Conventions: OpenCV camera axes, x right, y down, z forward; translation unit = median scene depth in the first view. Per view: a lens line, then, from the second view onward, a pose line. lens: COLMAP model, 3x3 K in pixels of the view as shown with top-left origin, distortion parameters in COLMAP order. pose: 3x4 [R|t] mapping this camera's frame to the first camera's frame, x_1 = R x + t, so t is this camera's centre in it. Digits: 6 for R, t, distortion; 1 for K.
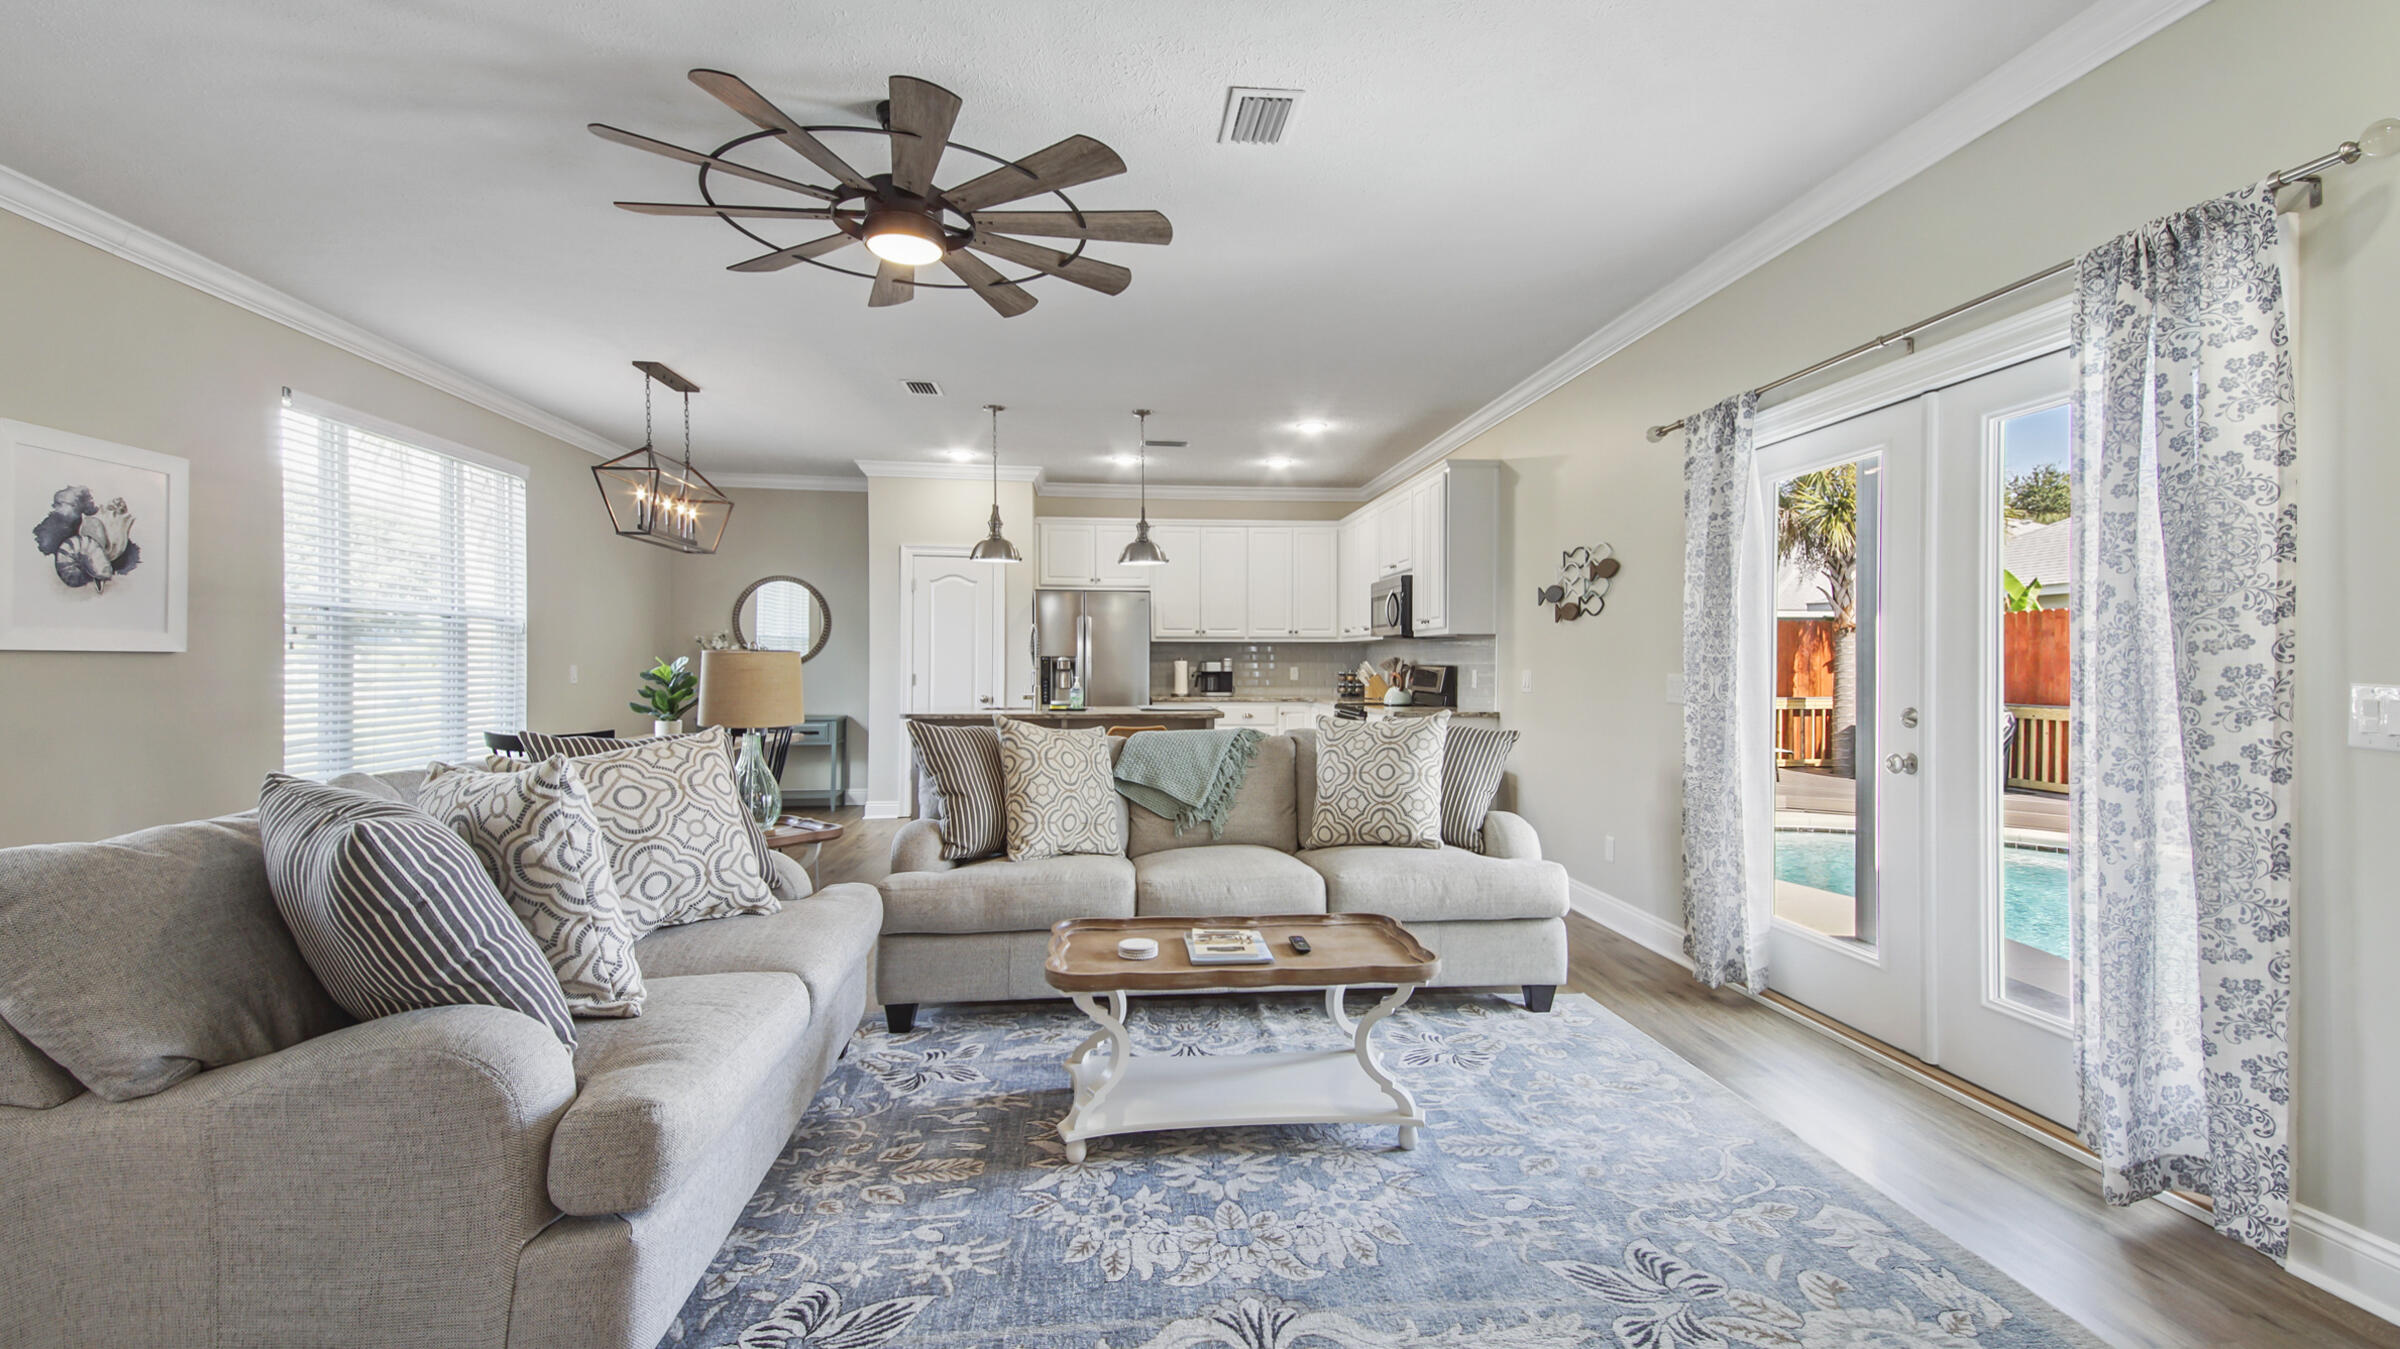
lens RADIAL K [[1037.7, 0, 1200.0], [0, 1037.7, 674.5], [0, 0, 1]] dist [0.000264, 0.000057]
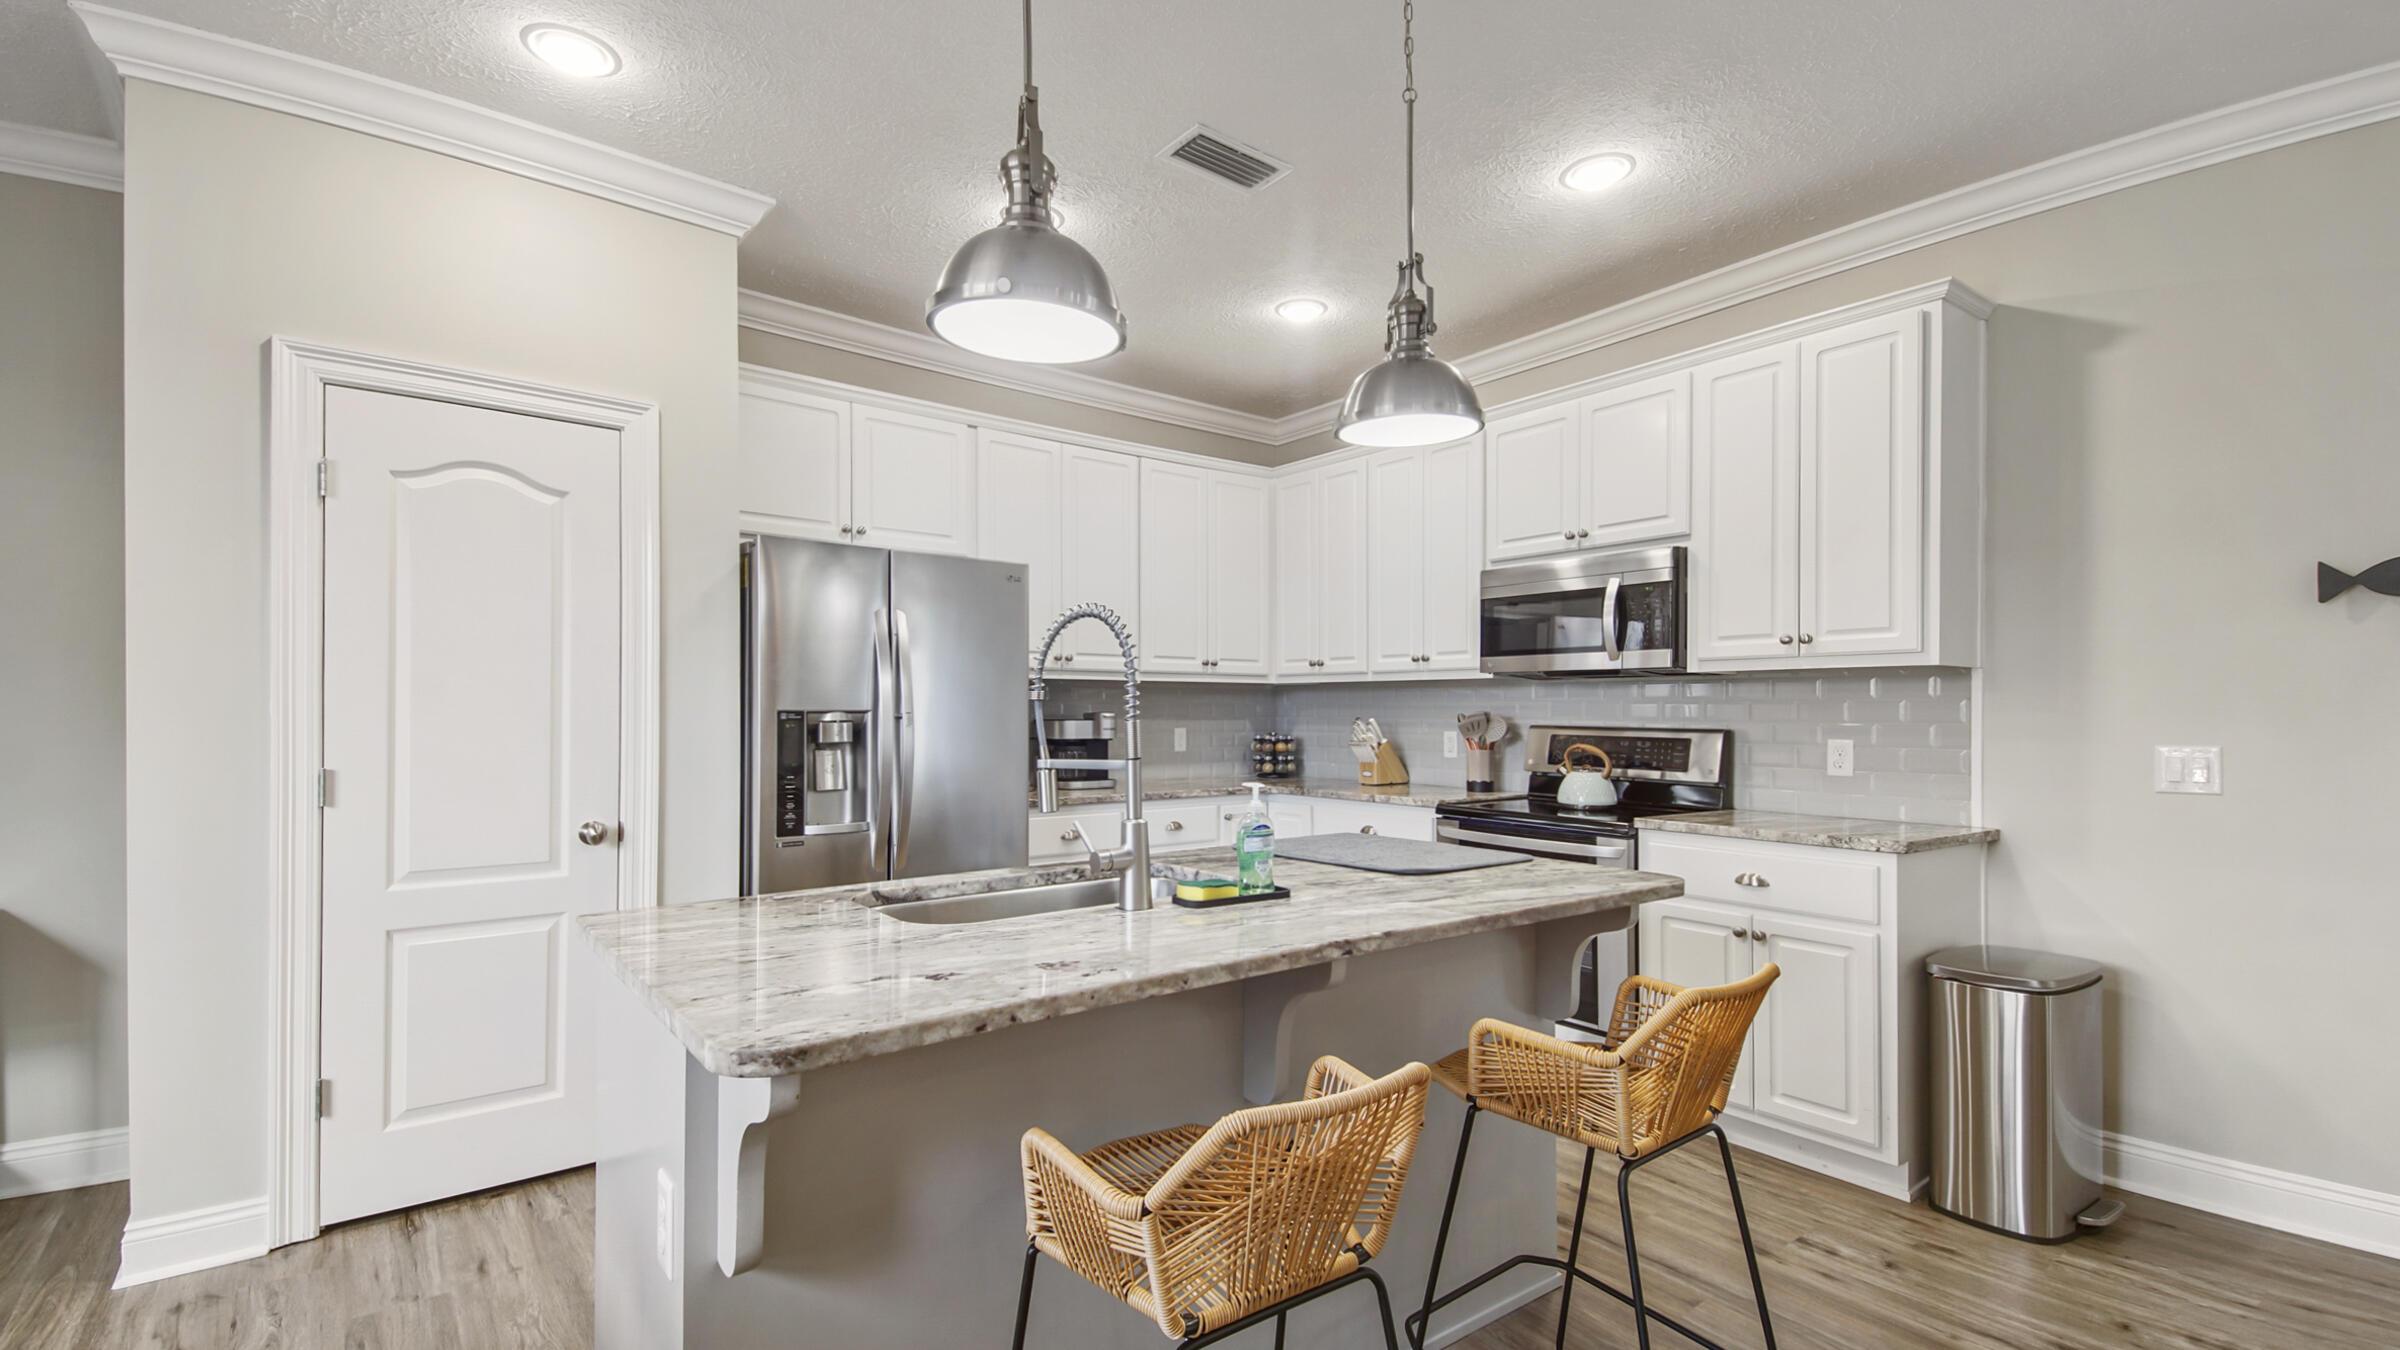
lens RADIAL K [[1037.7, 0, 1200.0], [0, 1037.7, 675.0], [0, 0, 1]] dist [0.000264, 0.000057]
pose [[0.844534, 0.017323, 0.535221, -0.202841], [0.005698, 0.999129, -0.041329, -0.012778], [-0.535471, 0.037954, 0.843700, 0.543432]]
